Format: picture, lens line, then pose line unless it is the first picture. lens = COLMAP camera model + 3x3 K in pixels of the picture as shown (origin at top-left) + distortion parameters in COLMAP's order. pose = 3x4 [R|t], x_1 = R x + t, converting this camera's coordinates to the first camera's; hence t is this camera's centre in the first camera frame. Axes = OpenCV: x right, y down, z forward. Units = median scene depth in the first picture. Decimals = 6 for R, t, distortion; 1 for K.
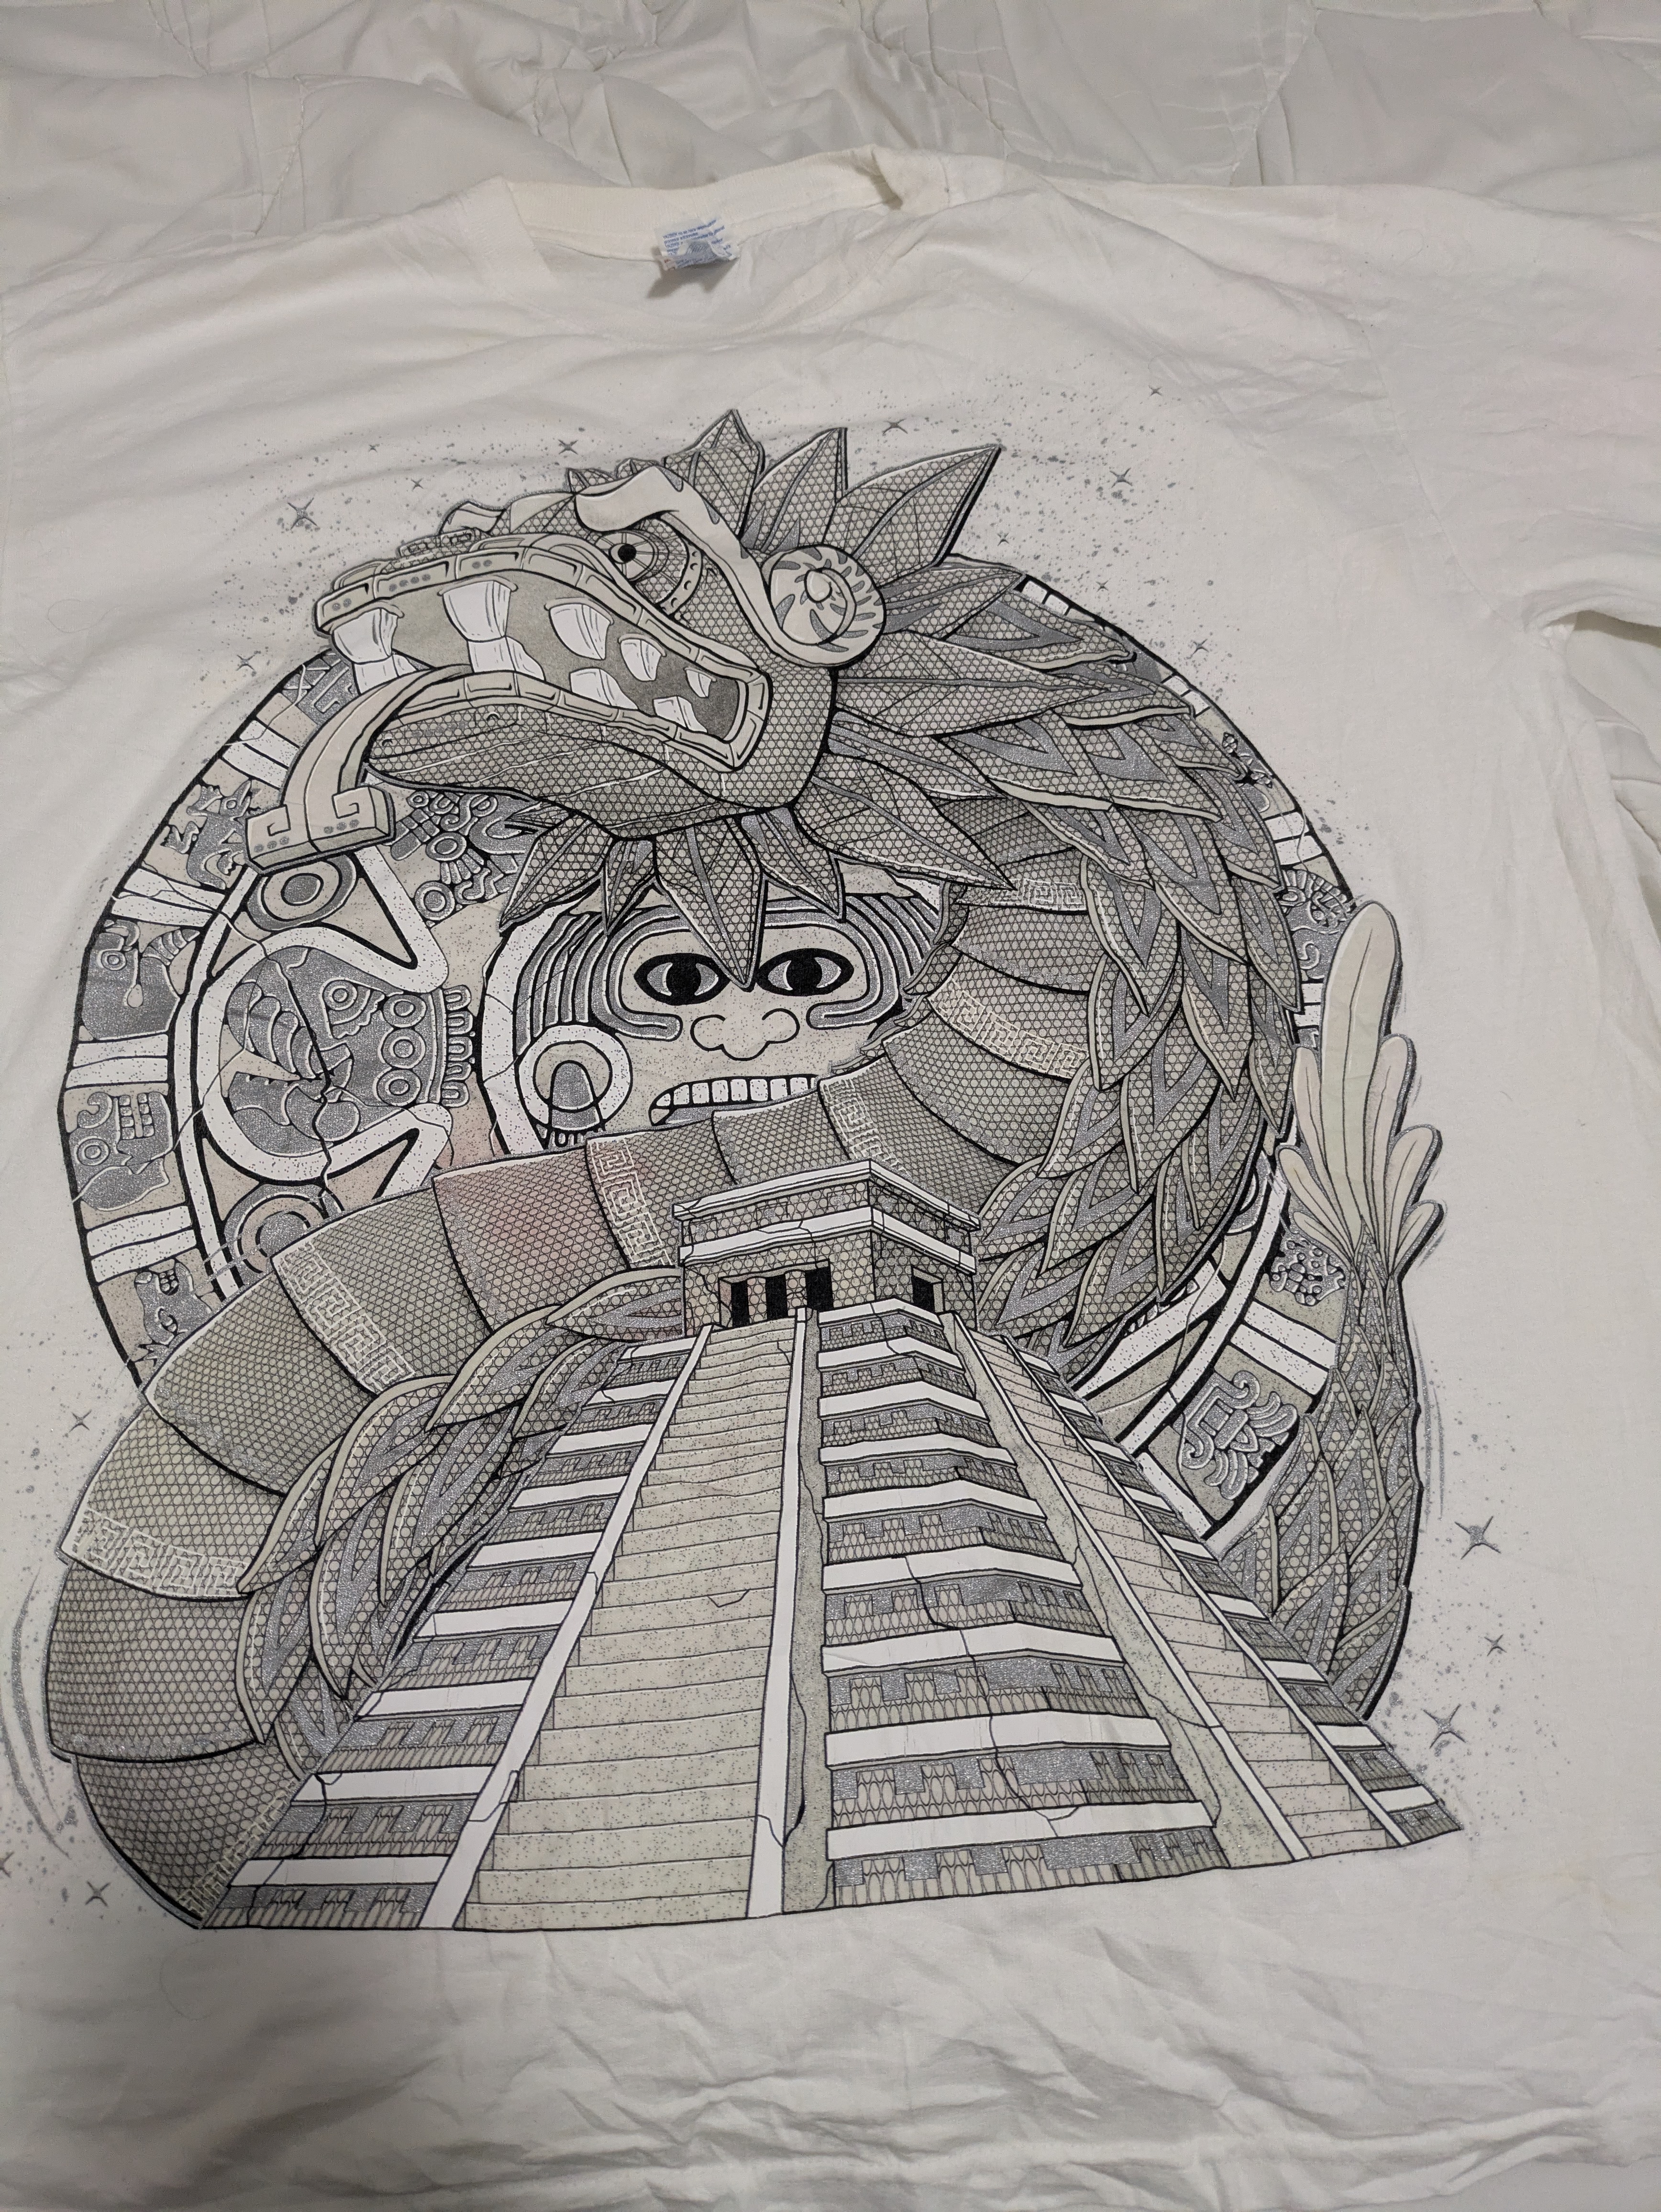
lens RADIAL K [[1622.6, 0, 830.5], [0, 1622.6, 1106.0], [0, 0, 1]] dist [0.066512, -0.083936]
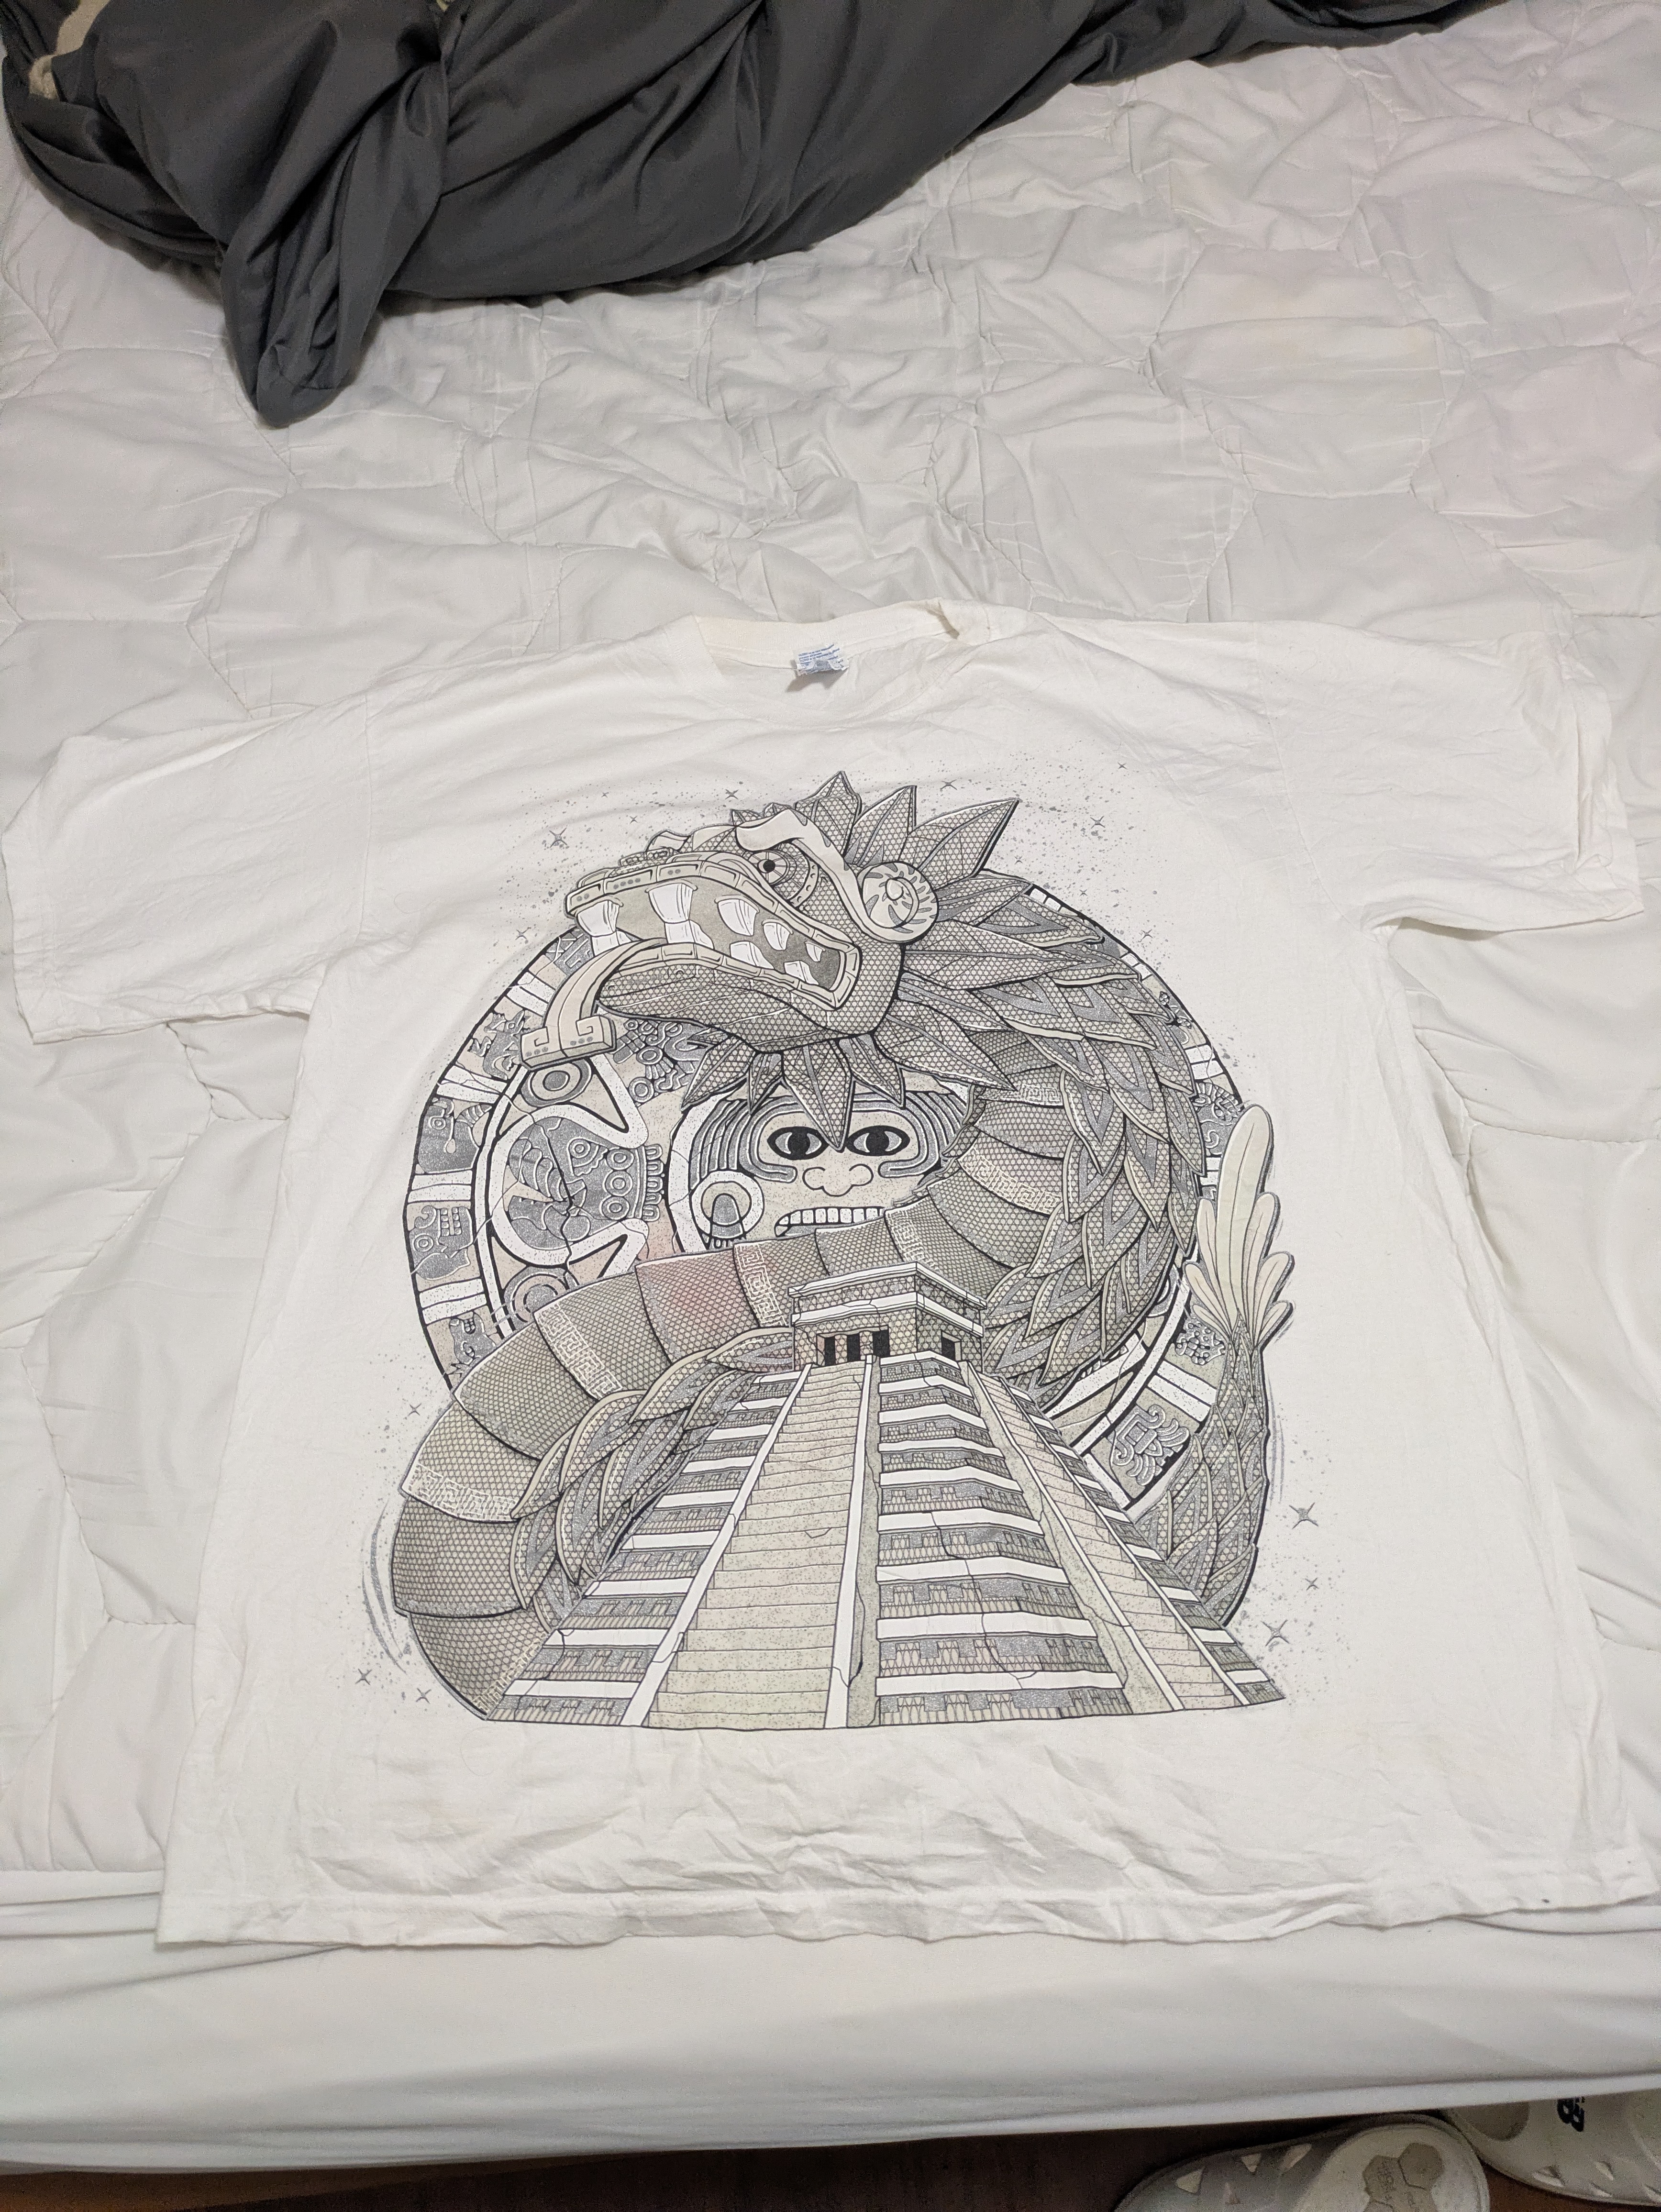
lens RADIAL K [[1622.6, 0, 830.5], [0, 1622.6, 1106.0], [0, 0, 1]] dist [0.066512, -0.083936]
pose [[0.998261, 0.023584, -0.054029, 0.022311], [-0.029847, 0.992539, -0.118220, 0.069461], [0.050838, 0.119627, 0.991516, -0.542834]]
